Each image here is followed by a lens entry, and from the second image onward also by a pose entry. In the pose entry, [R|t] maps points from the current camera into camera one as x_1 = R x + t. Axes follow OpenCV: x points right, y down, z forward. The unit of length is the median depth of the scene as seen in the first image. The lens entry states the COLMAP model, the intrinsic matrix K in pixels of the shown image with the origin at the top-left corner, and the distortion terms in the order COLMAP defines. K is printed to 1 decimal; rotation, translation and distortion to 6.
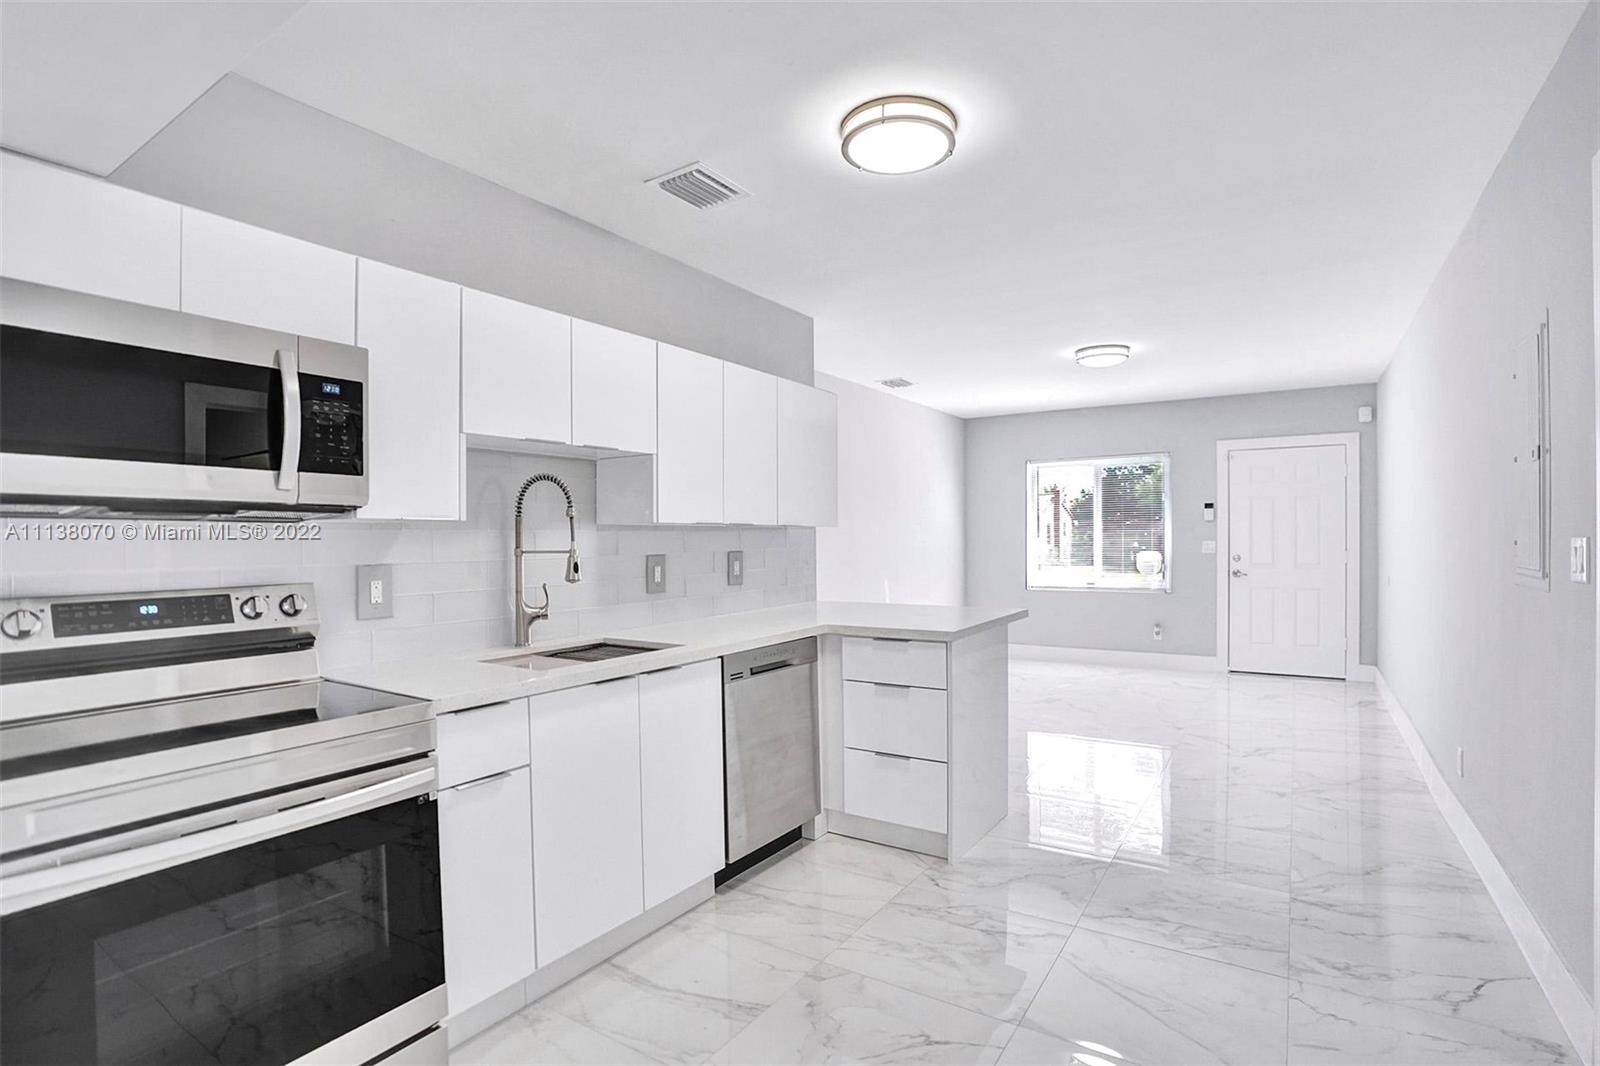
lens RADIAL K [[761.1, 0, 794.3], [0, 761.1, 540.4], [0, 0, 1]] dist [-0.061208, 0.018495]
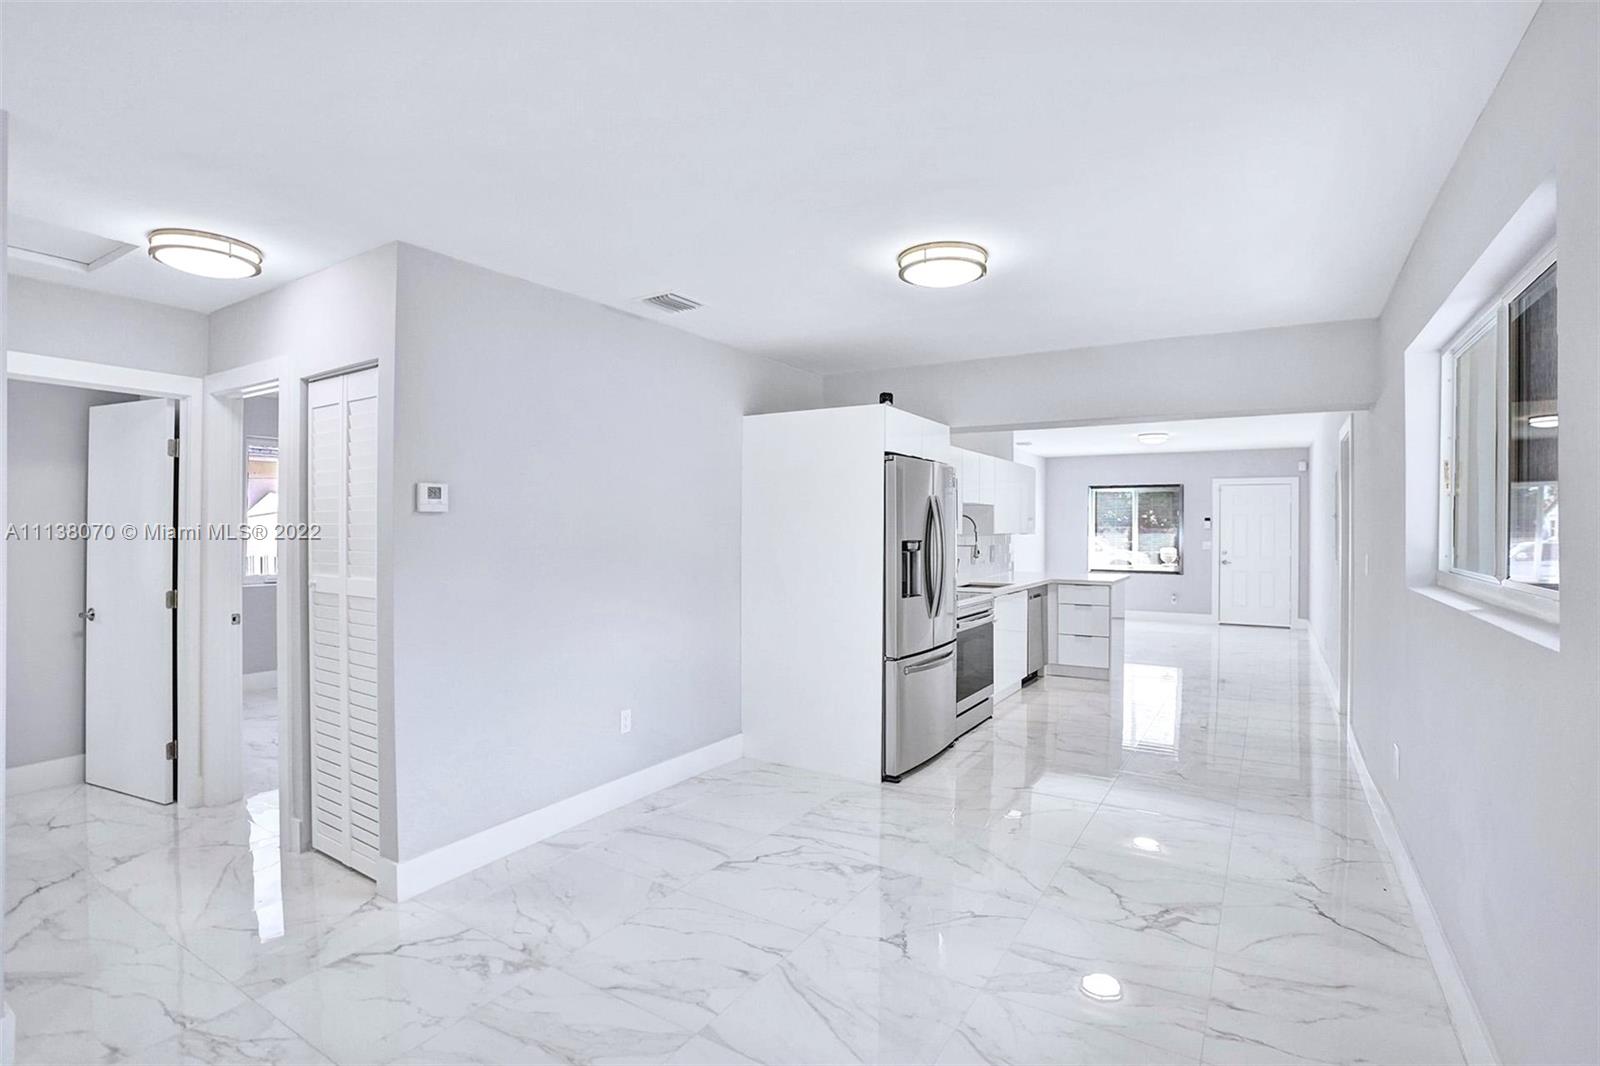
lens RADIAL K [[761.1, 0, 797.3], [0, 761.1, 527.1], [0, 0, 1]] dist [-0.061208, 0.018495]
pose [[0.999572, 0.011224, 0.027010, -0.847107], [-0.010991, 0.999901, -0.008748, -0.016267], [-0.027106, 0.008447, 0.999597, -1.332979]]
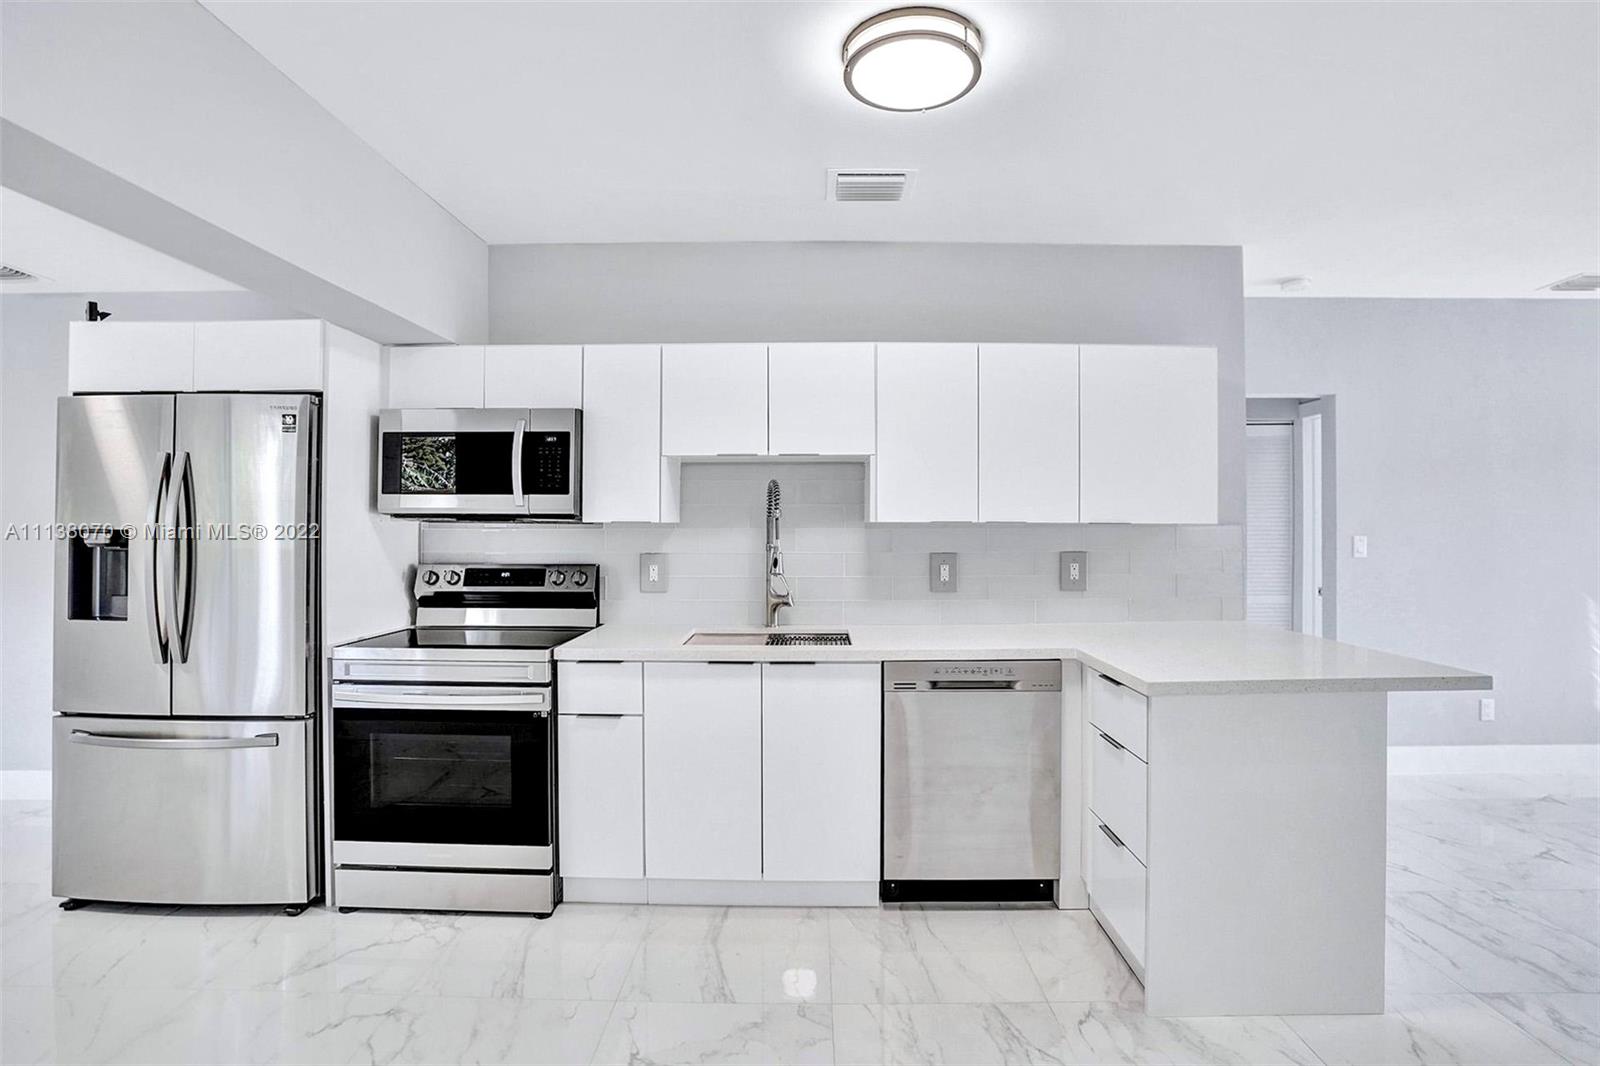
lens RADIAL K [[761.1, 0, 804.7], [0, 761.1, 519.6], [0, 0, 1]] dist [-0.061208, 0.018495]
pose [[0.548040, 0.002398, -0.836448, 0.602675], [-0.006865, 0.999975, -0.001631, -0.023335], [0.836424, 0.006636, 0.548043, 0.360544]]
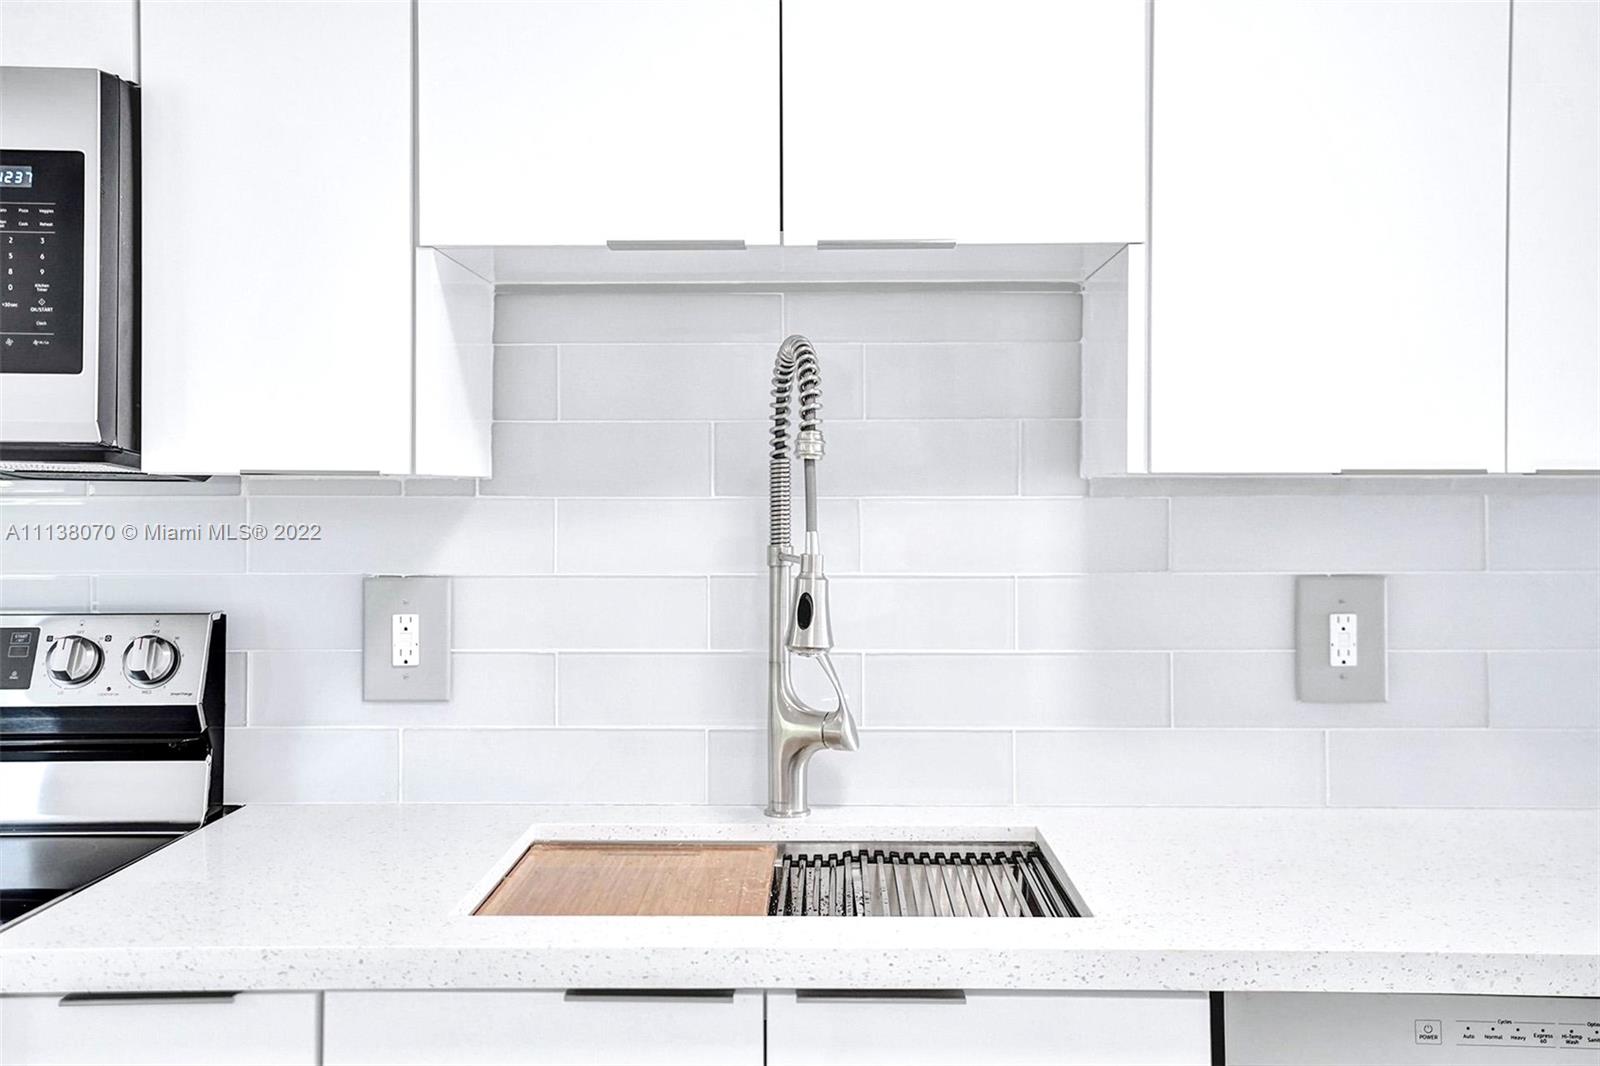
lens RADIAL K [[1632.1, 0, 810.3], [0, 1632.1, 519.2], [0, 0, 1]] dist [0.092923, 0.000000]
pose [[0.543154, 0.016310, -0.839474, 0.284079], [-0.007560, 0.999866, 0.014535, -0.012647], [0.839599, -0.001548, 0.543205, 0.531285]]
